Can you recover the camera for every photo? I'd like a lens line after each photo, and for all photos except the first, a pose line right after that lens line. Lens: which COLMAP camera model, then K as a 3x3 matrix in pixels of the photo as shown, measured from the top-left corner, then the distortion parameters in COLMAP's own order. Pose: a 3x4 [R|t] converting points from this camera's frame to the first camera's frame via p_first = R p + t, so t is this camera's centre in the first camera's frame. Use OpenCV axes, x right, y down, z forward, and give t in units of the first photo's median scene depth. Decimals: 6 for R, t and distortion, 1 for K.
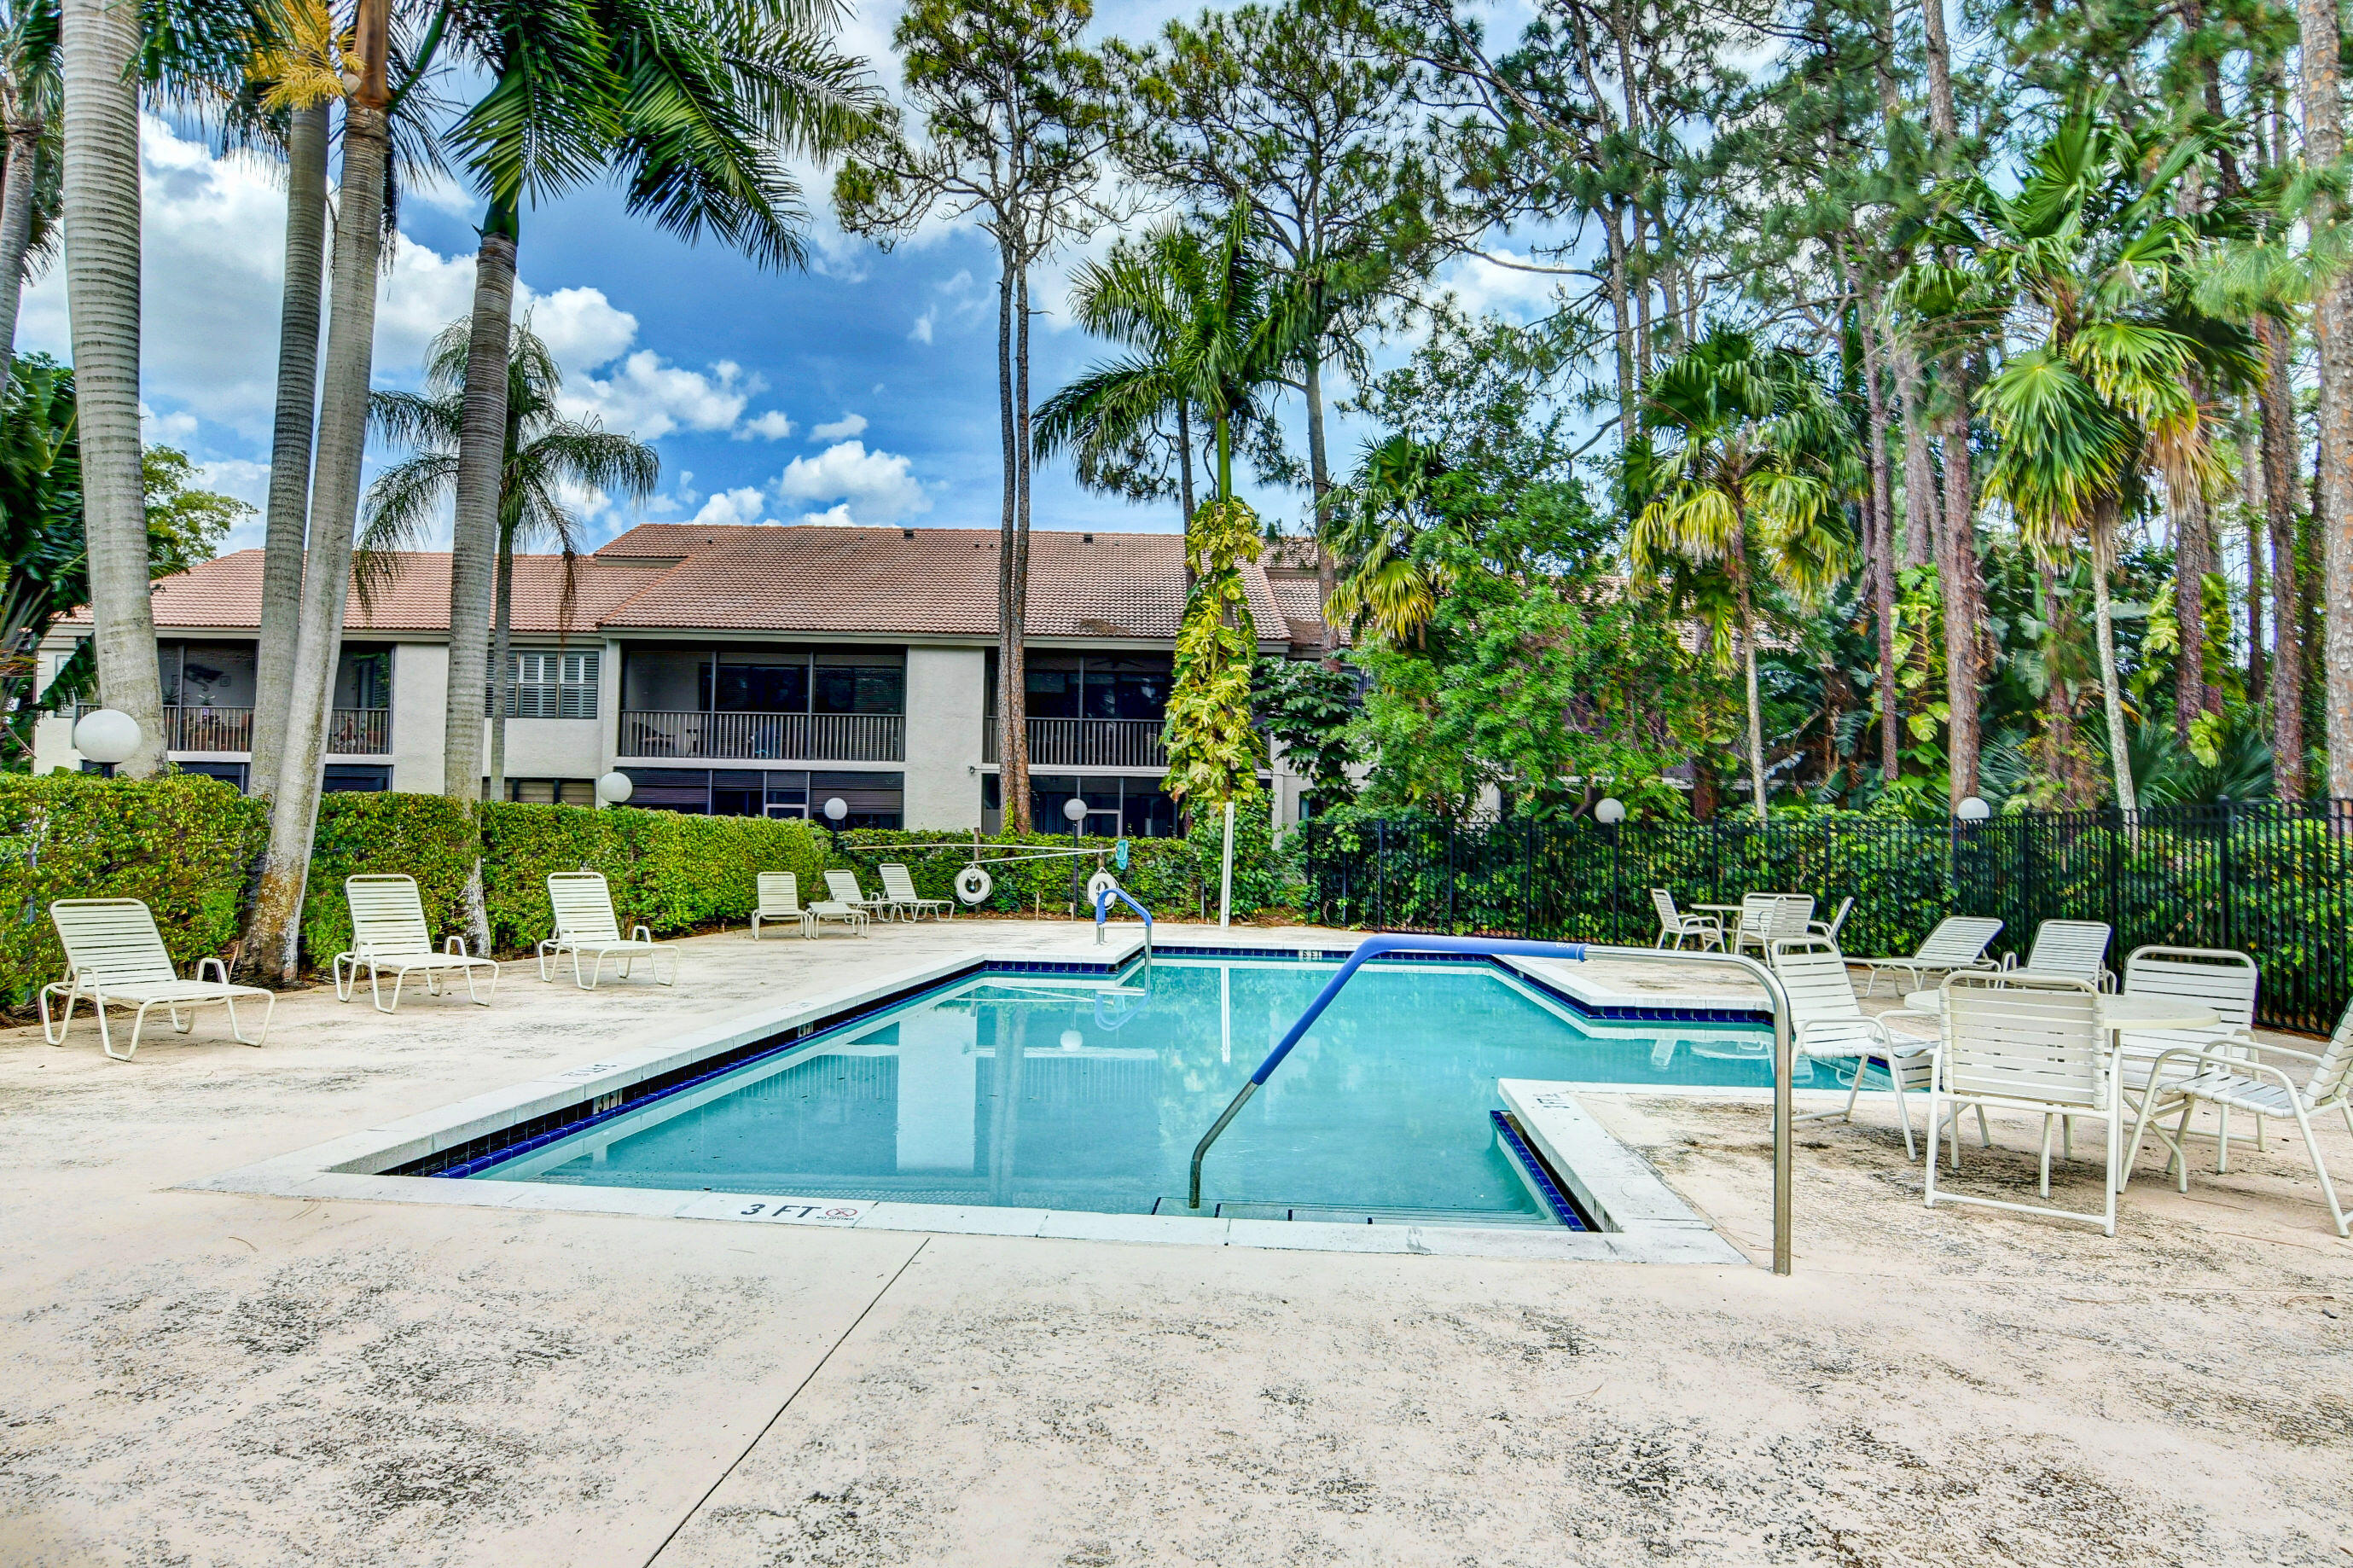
lens RADIAL K [[1326.3, 0, 1181.5], [0, 1326.3, 818.5], [0, 0, 1]] dist [-0.034848, 0.013260]
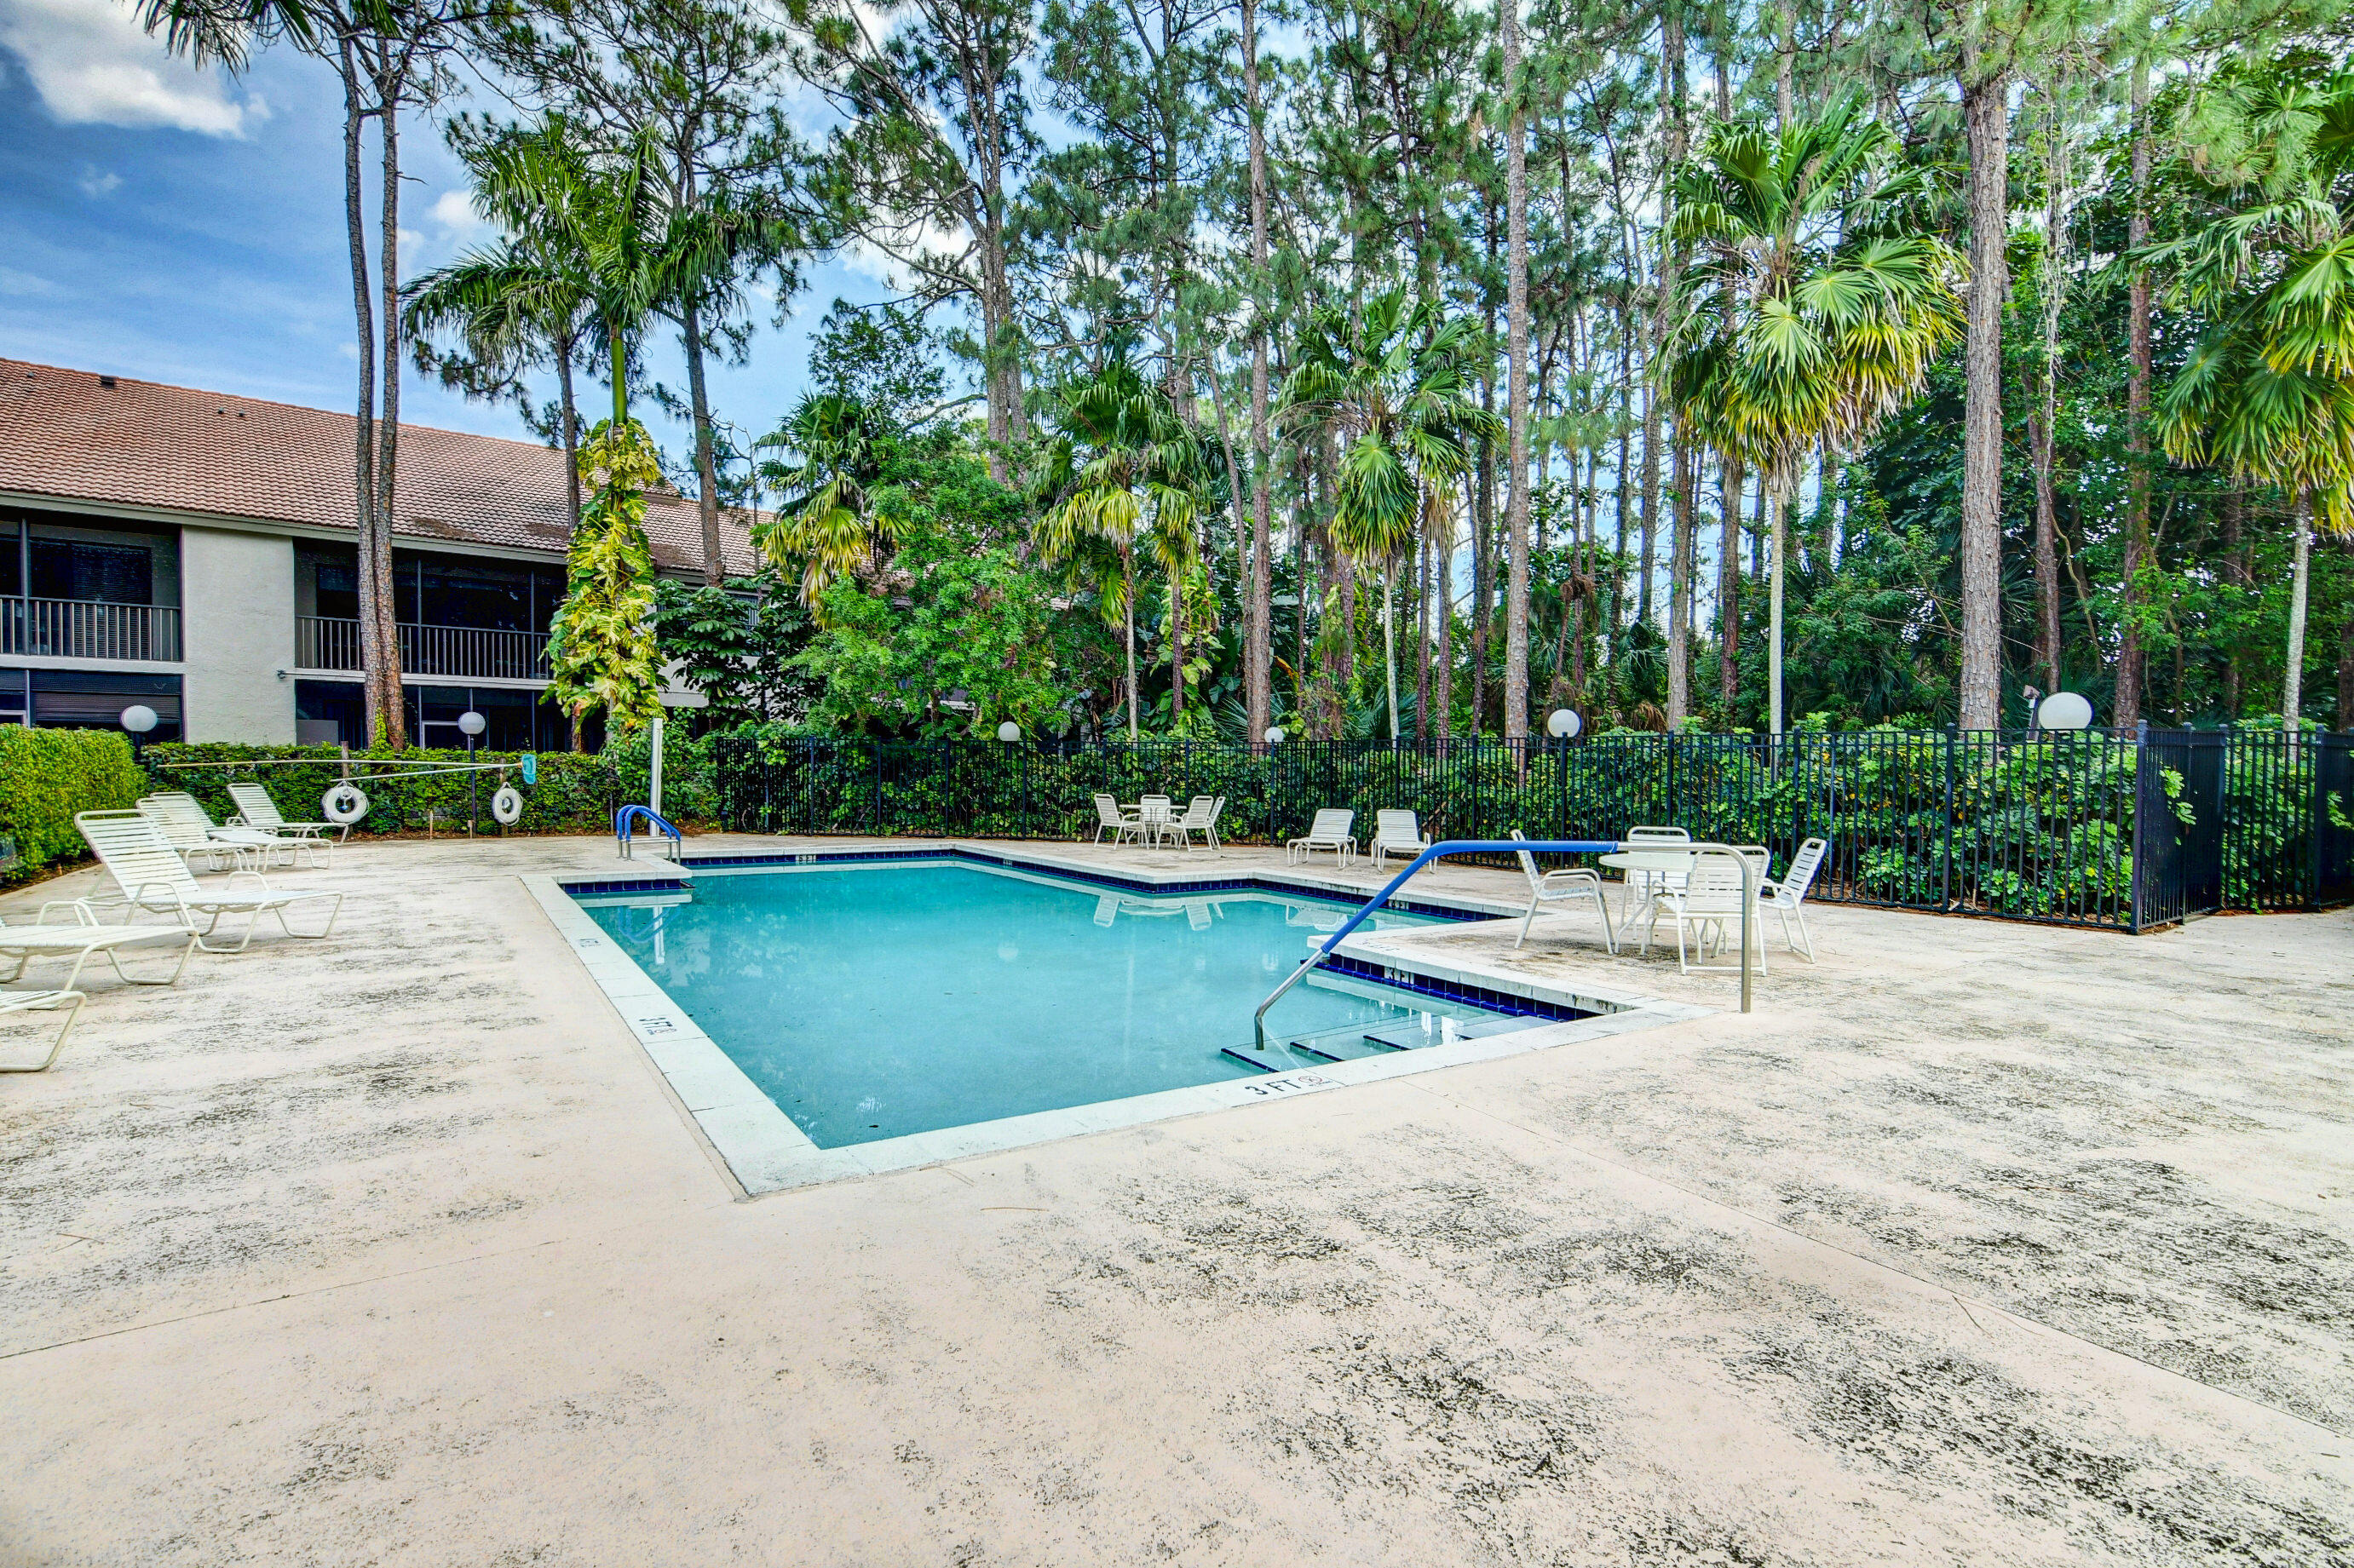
lens RADIAL K [[1132.8, 0, 1179.7], [0, 1132.8, 809.1], [0, 0, 1]] dist [-0.032192, 0.009527]
pose [[0.786504, -0.032352, 0.616737, -0.197936], [-0.012393, 0.997599, 0.068135, -0.006788], [-0.617461, -0.061232, 0.784215, 0.045957]]
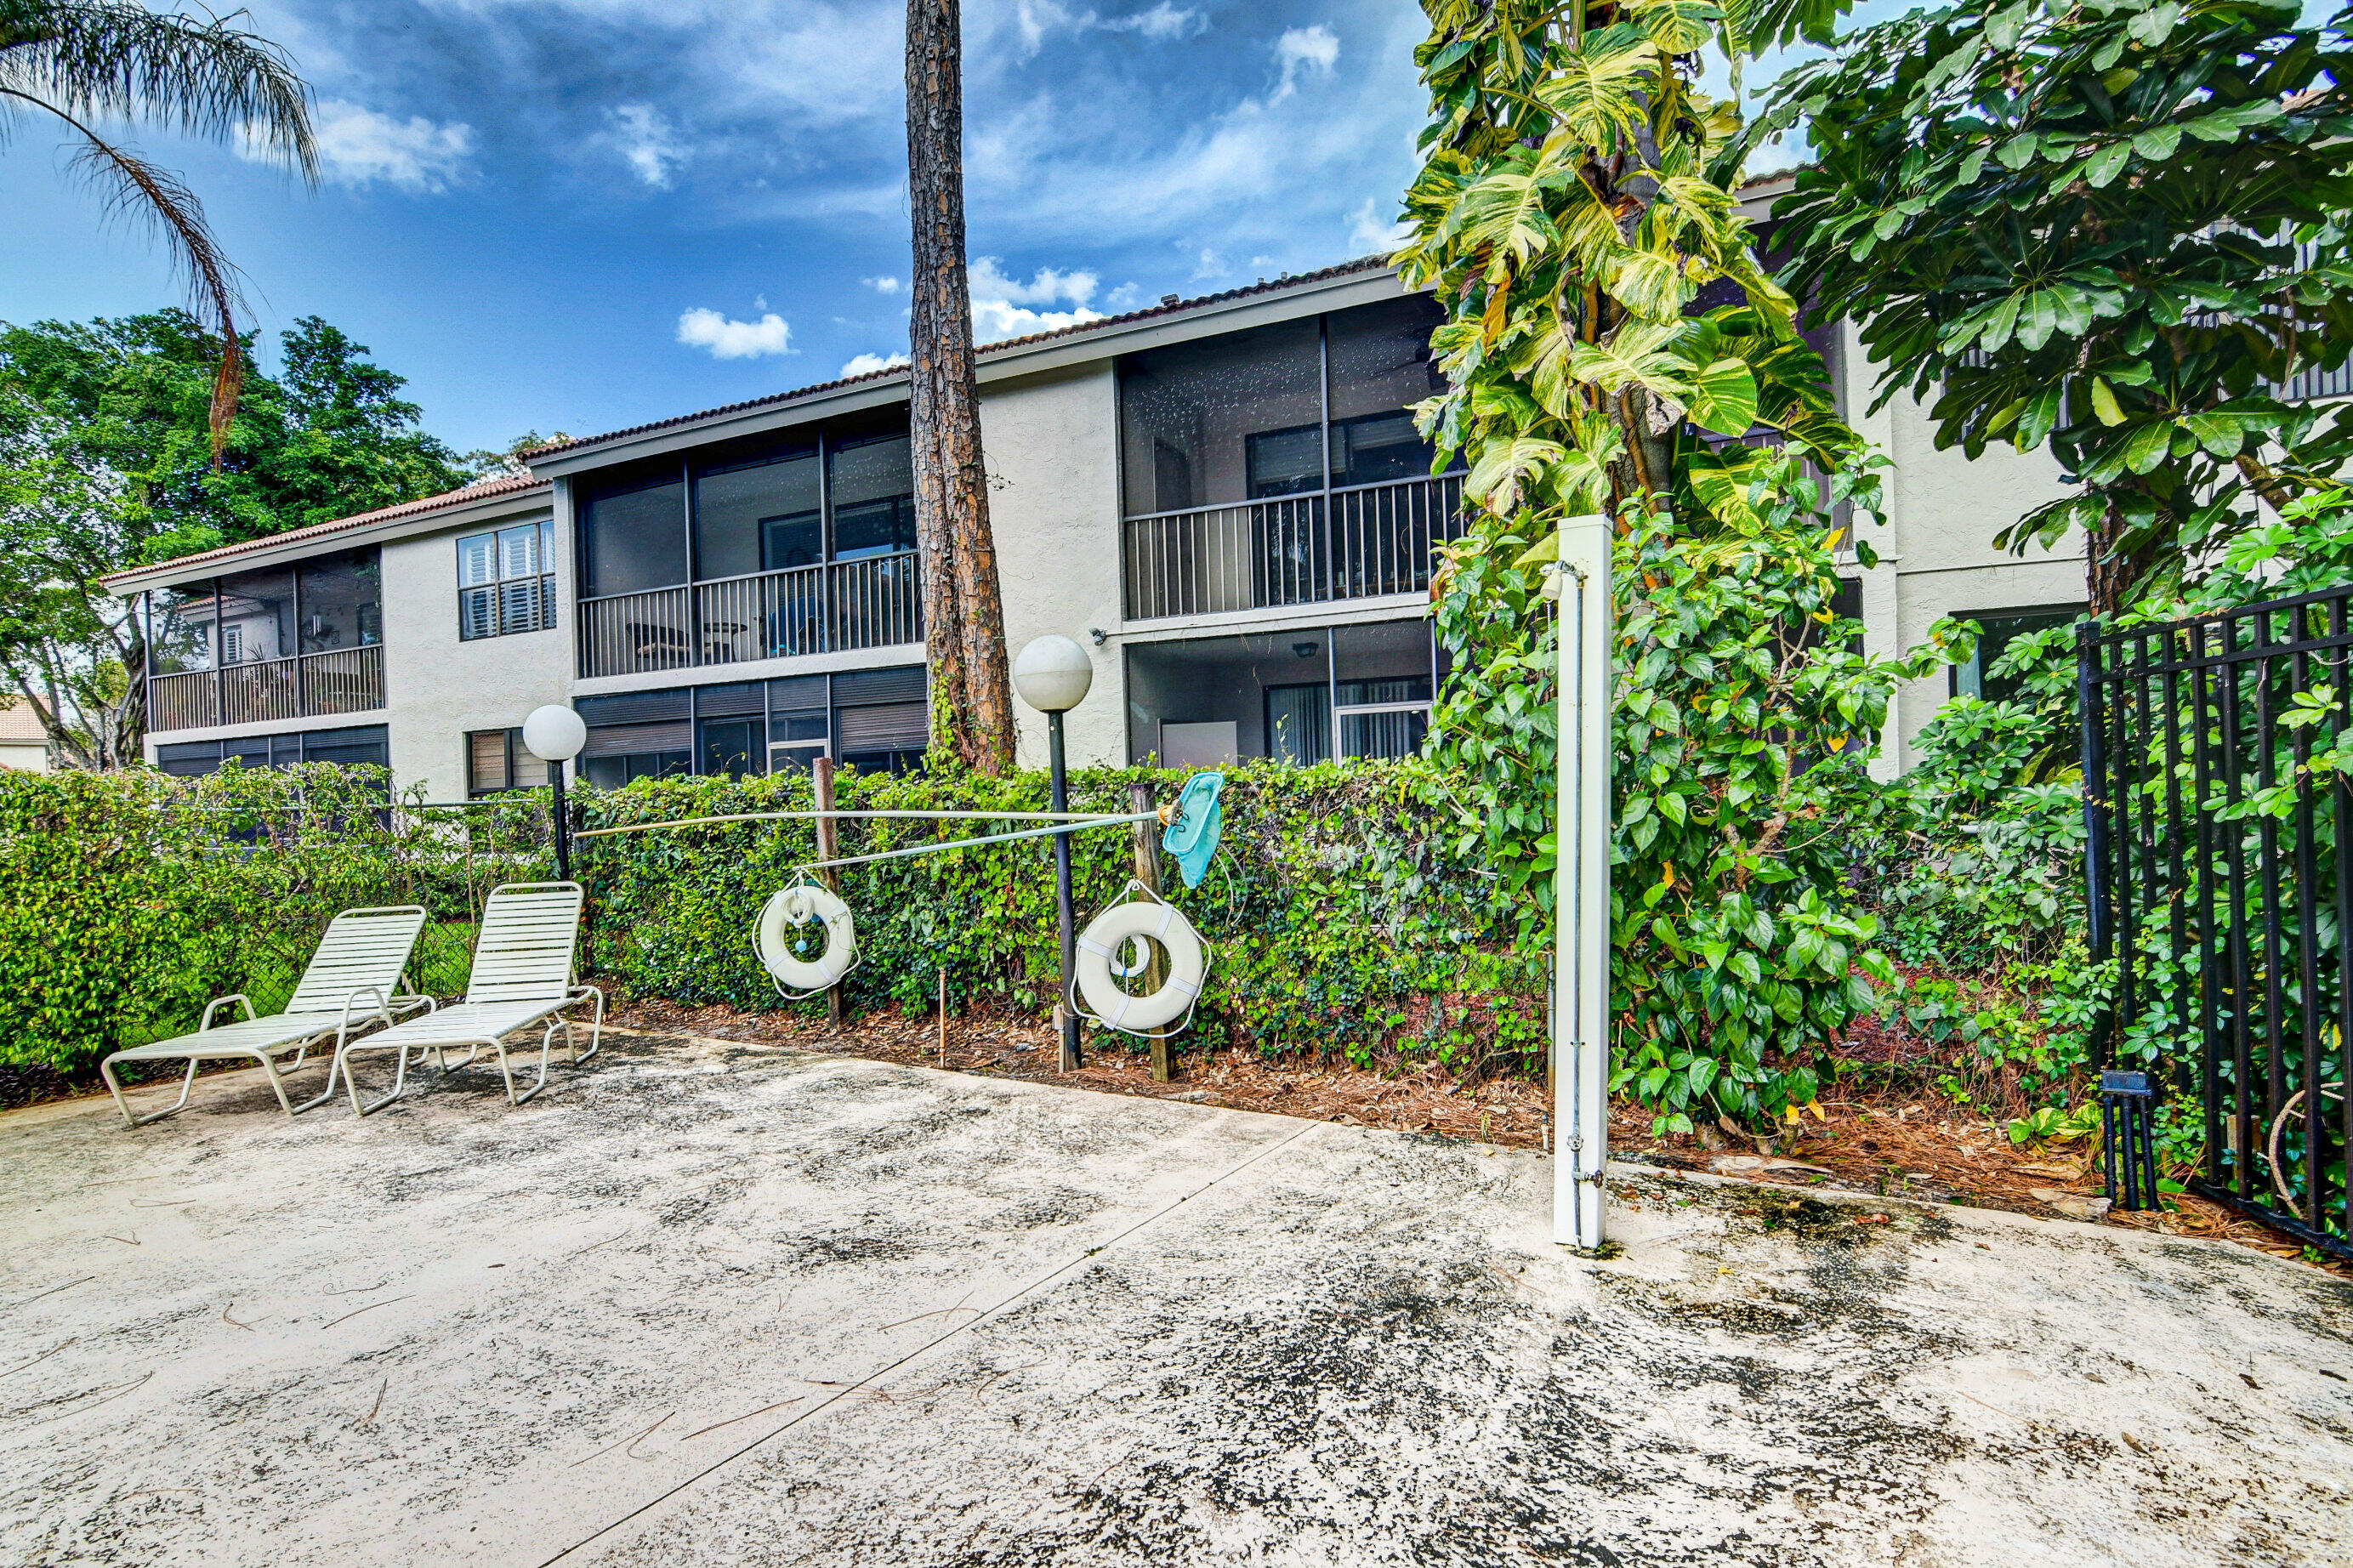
lens RADIAL K [[1132.4, 0, 1179.2], [0, 1132.4, 809.1], [0, 0, 1]] dist [-0.032192, 0.009527]
pose [[0.882979, -0.038288, -0.467849, 0.059749], [0.055111, 0.998231, 0.022317, 0.019914], [0.466167, -0.045490, 0.883526, 0.886245]]
